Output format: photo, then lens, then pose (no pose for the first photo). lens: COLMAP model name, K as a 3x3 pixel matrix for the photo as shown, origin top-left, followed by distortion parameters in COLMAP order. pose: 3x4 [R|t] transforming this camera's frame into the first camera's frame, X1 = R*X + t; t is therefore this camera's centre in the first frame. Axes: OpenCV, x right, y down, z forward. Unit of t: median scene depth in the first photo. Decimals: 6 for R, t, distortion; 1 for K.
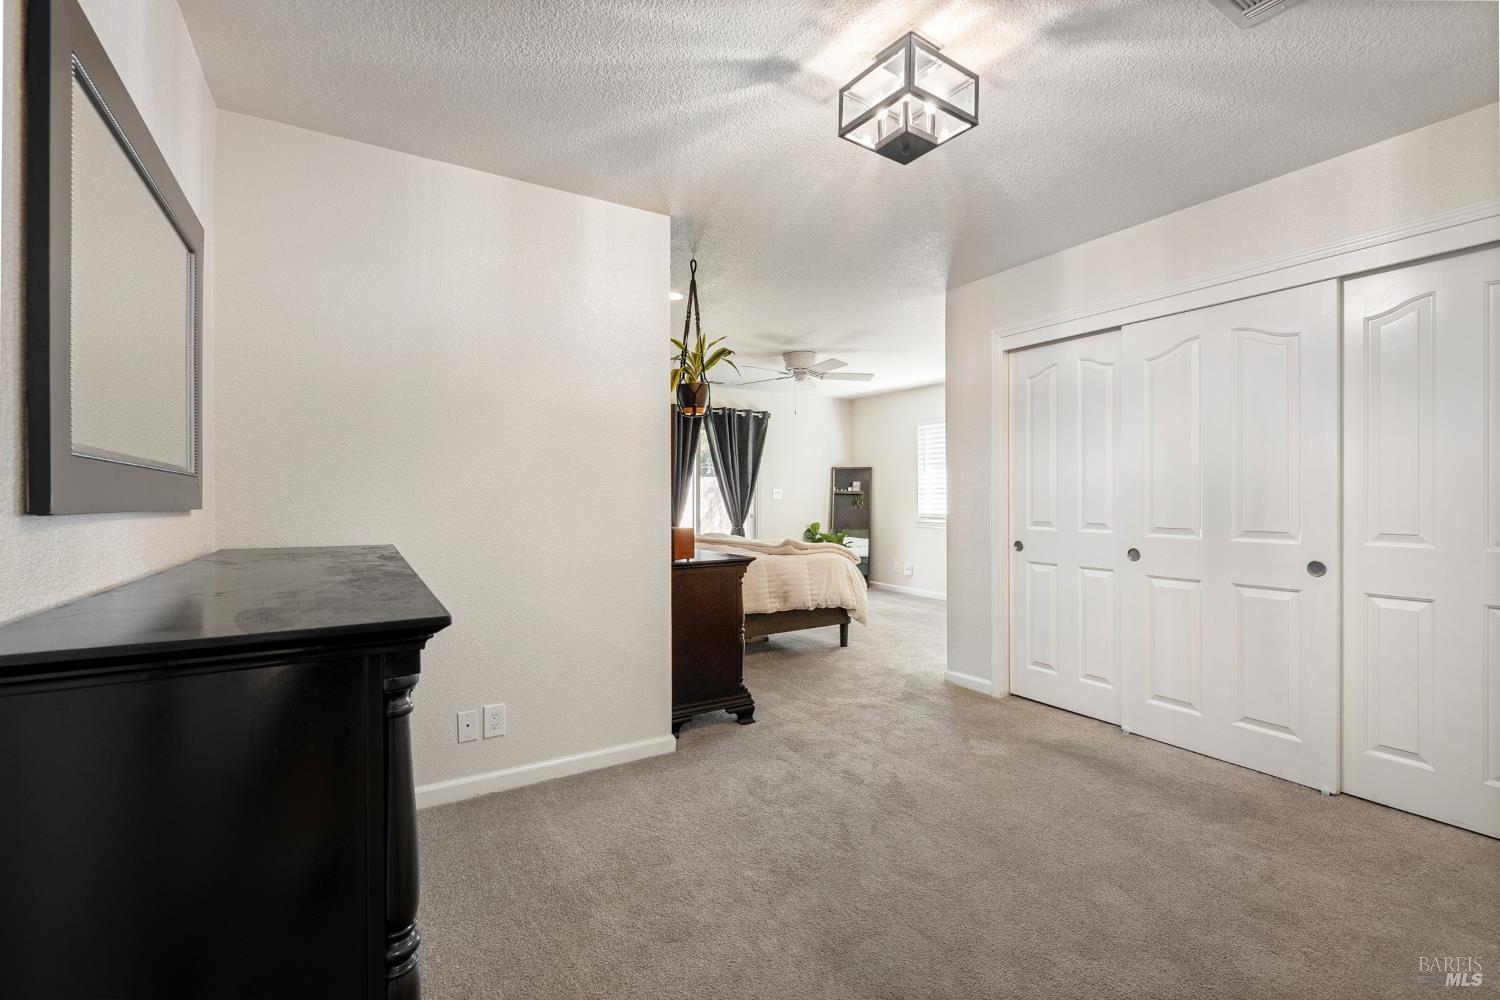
lens RADIAL K [[671.1, 0, 754.9], [0, 671.1, 496.9], [0, 0, 1]] dist [-0.000387, -0.000141]
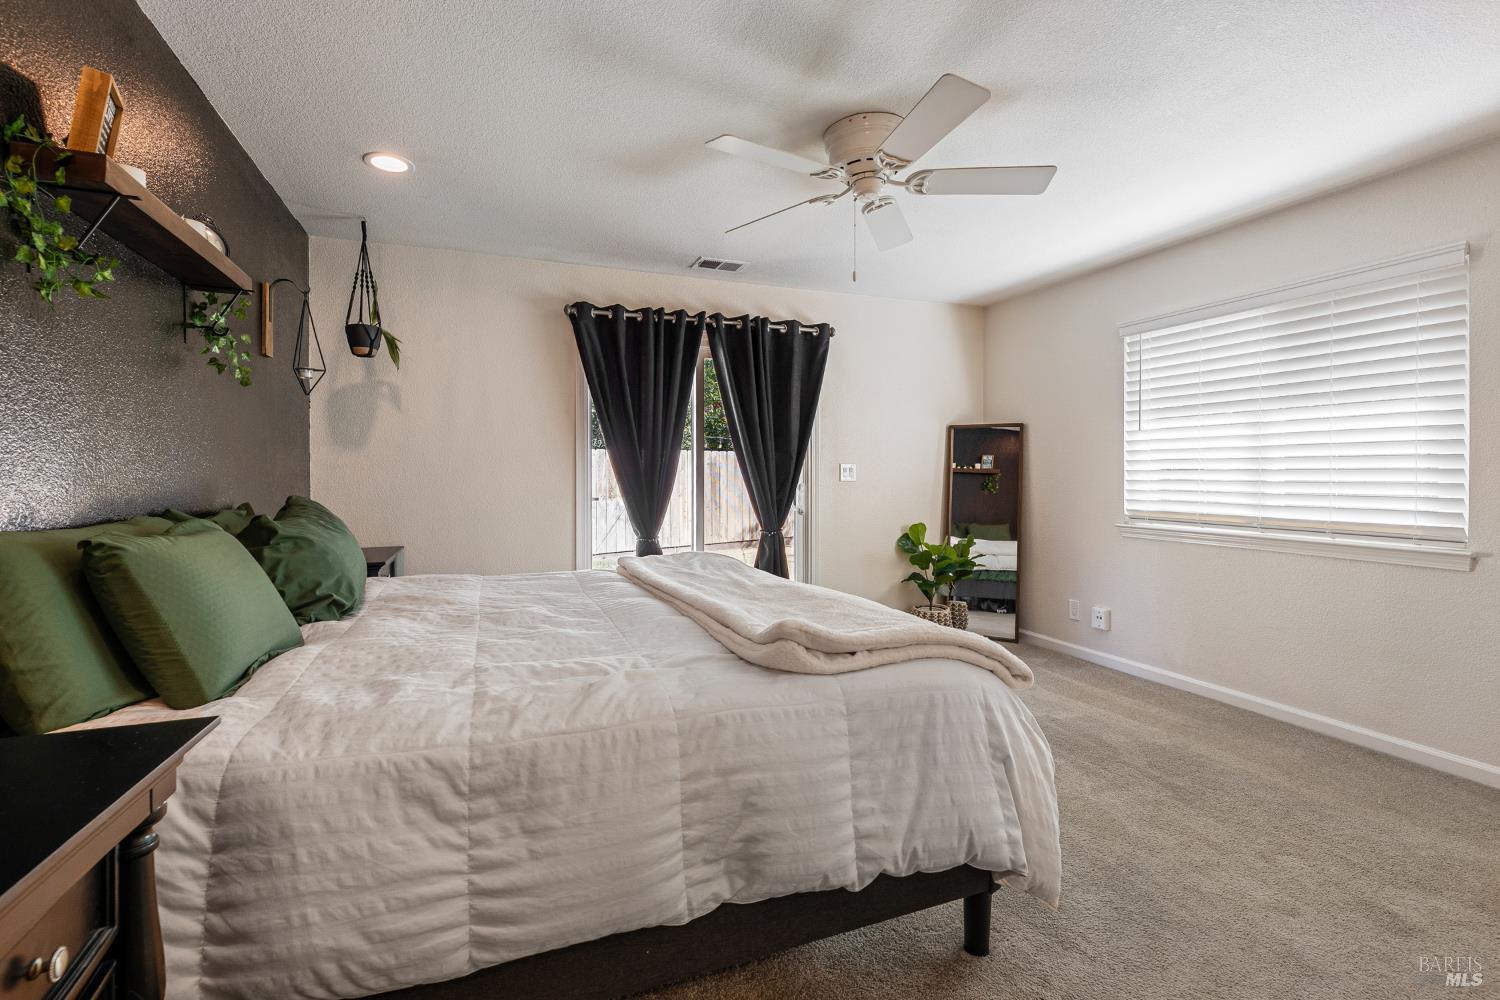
lens RADIAL K [[671.1, 0, 748.2], [0, 671.1, 489.5], [0, 0, 1]] dist [-0.000387, -0.000141]
pose [[0.983571, 0.002327, -0.180507, 0.056001], [0.001012, 0.999830, 0.018402, -0.000751], [0.180519, -0.018282, 0.983402, 0.453503]]
